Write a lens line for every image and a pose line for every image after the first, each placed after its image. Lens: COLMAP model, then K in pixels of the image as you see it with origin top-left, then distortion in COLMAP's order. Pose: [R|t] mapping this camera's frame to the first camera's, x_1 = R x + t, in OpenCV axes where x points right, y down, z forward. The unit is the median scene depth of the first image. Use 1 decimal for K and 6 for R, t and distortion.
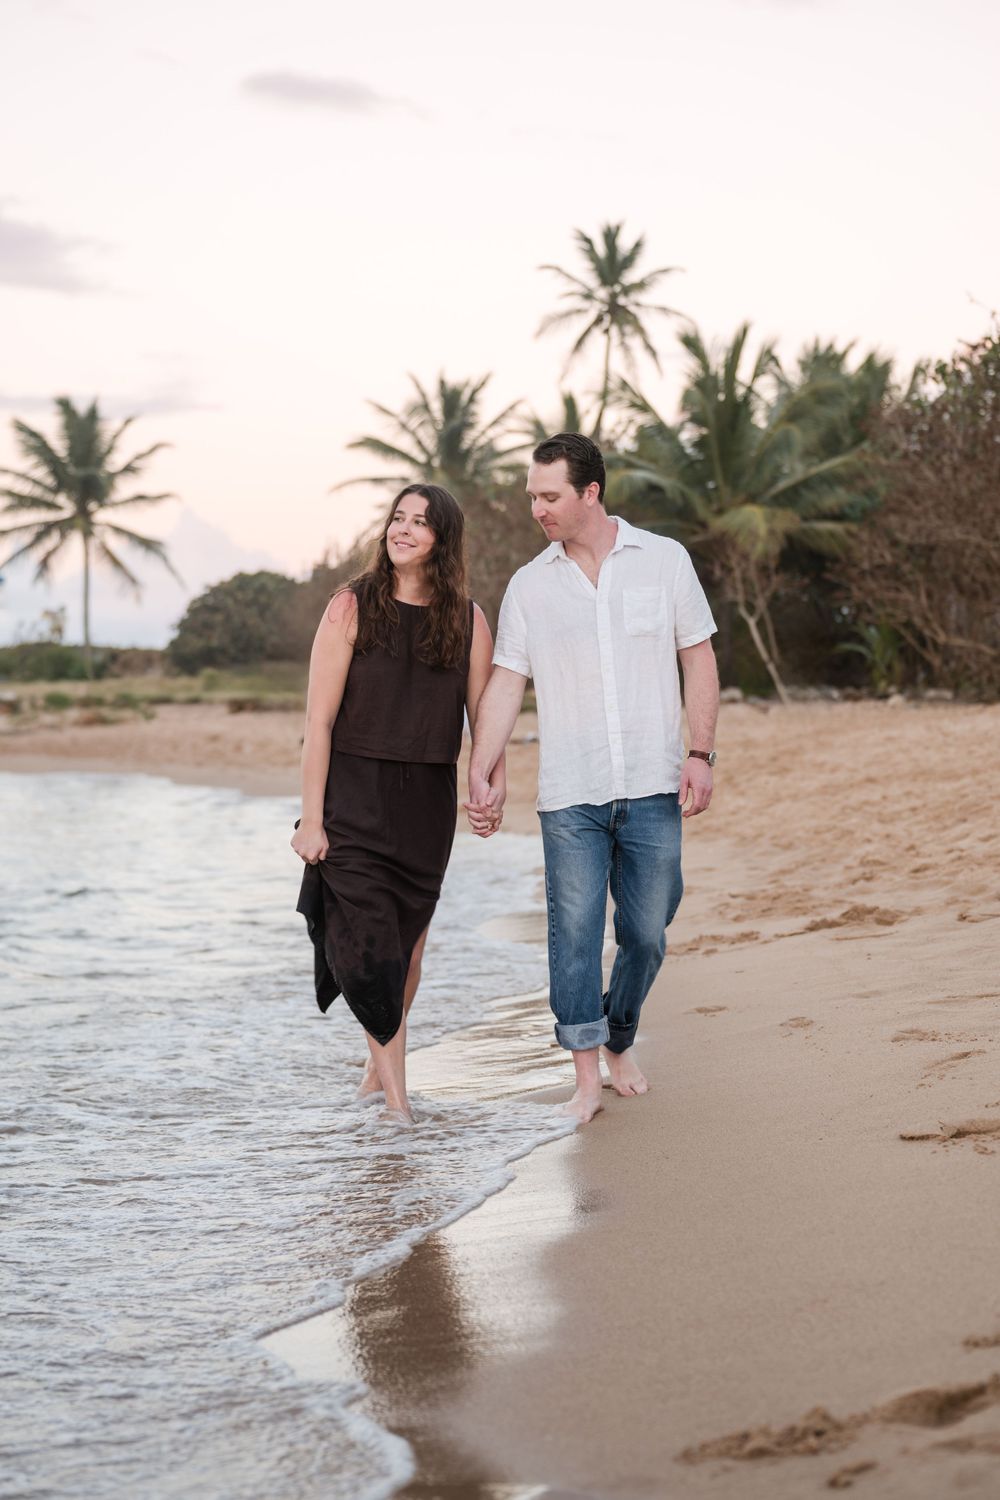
lens RADIAL K [[8868.2, 0, 500.0], [0, 8868.2, 750.0], [0, 0, 1]] dist [0.611734, -2.648952]
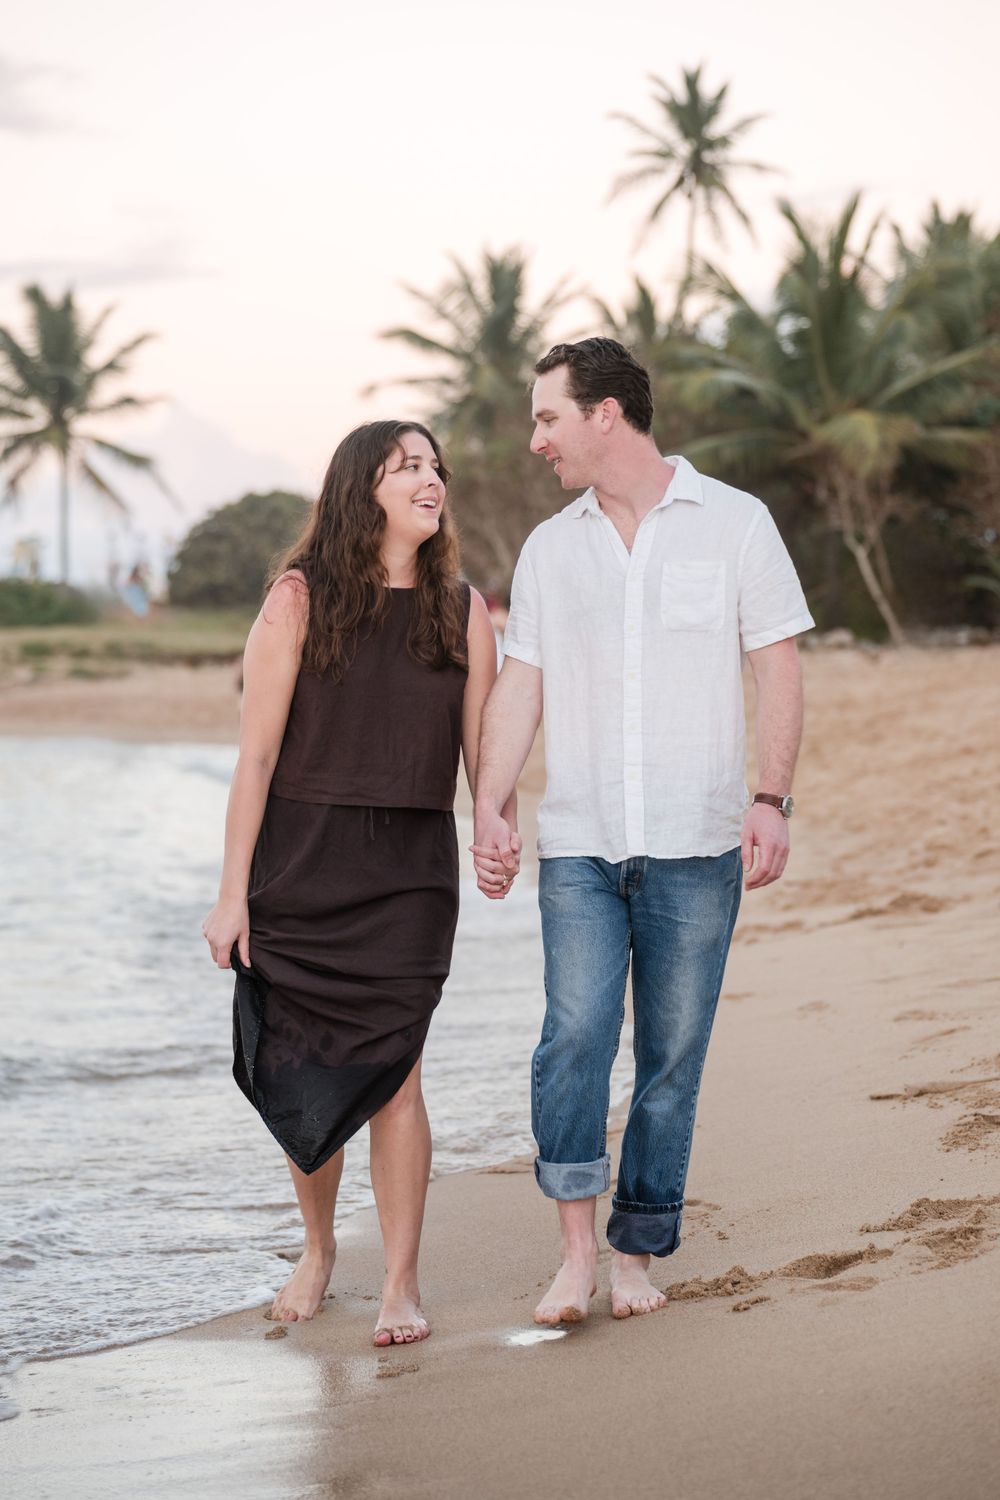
lens RADIAL K [[5700.8, 0, 500.0], [0, 5700.8, 750.0], [0, 0, 1]] dist [0.475743, 1.731981]
pose [[0.999926, -0.011930, 0.002270, -0.007347], [0.011952, 0.999881, -0.009723, 0.009139], [-0.002154, 0.009749, 0.999950, 0.459711]]
